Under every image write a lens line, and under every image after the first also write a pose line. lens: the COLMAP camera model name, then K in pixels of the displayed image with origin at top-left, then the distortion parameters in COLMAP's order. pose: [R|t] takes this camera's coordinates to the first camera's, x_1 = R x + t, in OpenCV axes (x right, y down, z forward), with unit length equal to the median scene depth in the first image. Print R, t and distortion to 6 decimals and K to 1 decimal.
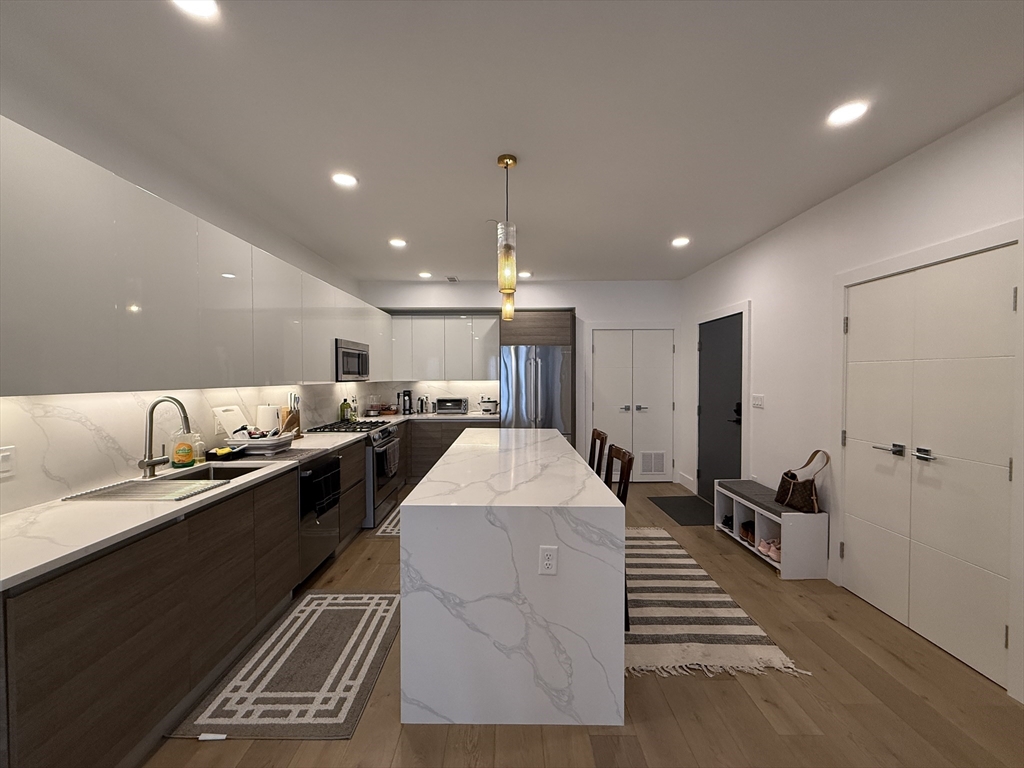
lens RADIAL K [[411.4, 0, 507.7], [0, 411.4, 383.3], [0, 0, 1]] dist [0.007178, -0.000656]
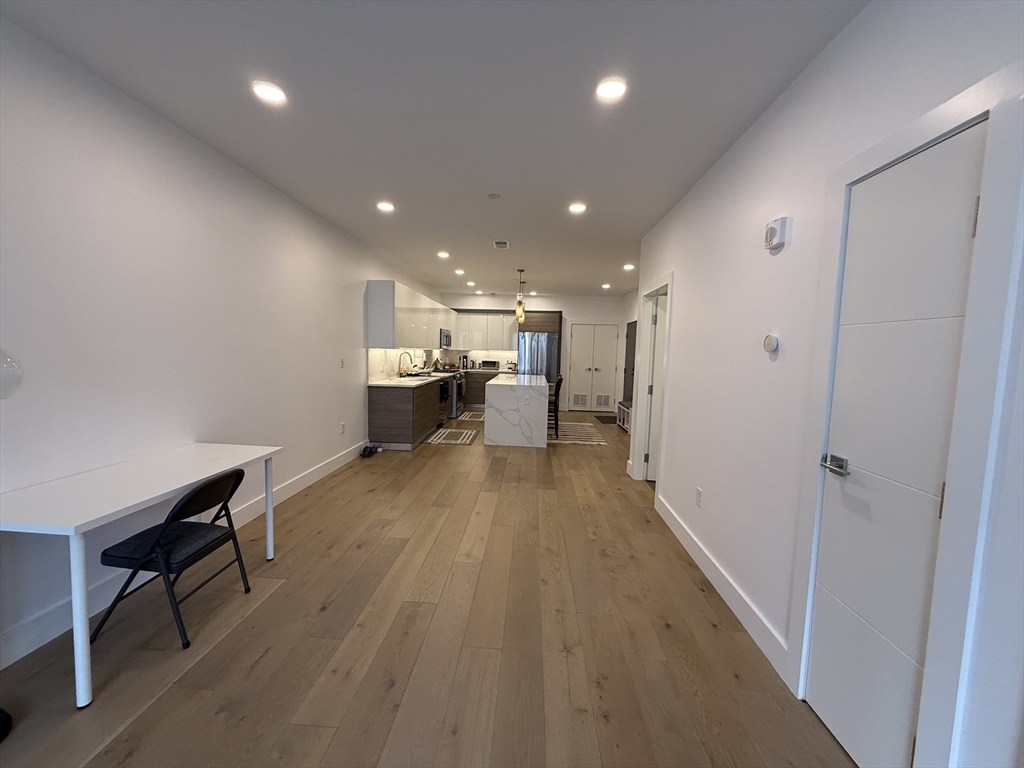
lens RADIAL K [[411.4, 0, 512.5], [0, 411.4, 380.2], [0, 0, 1]] dist [0.007178, -0.000656]
pose [[0.998513, 0.033297, -0.043154, 0.038007], [-0.030932, 0.998043, 0.054347, 0.021711], [0.044879, -0.052931, 0.997589, -0.784026]]
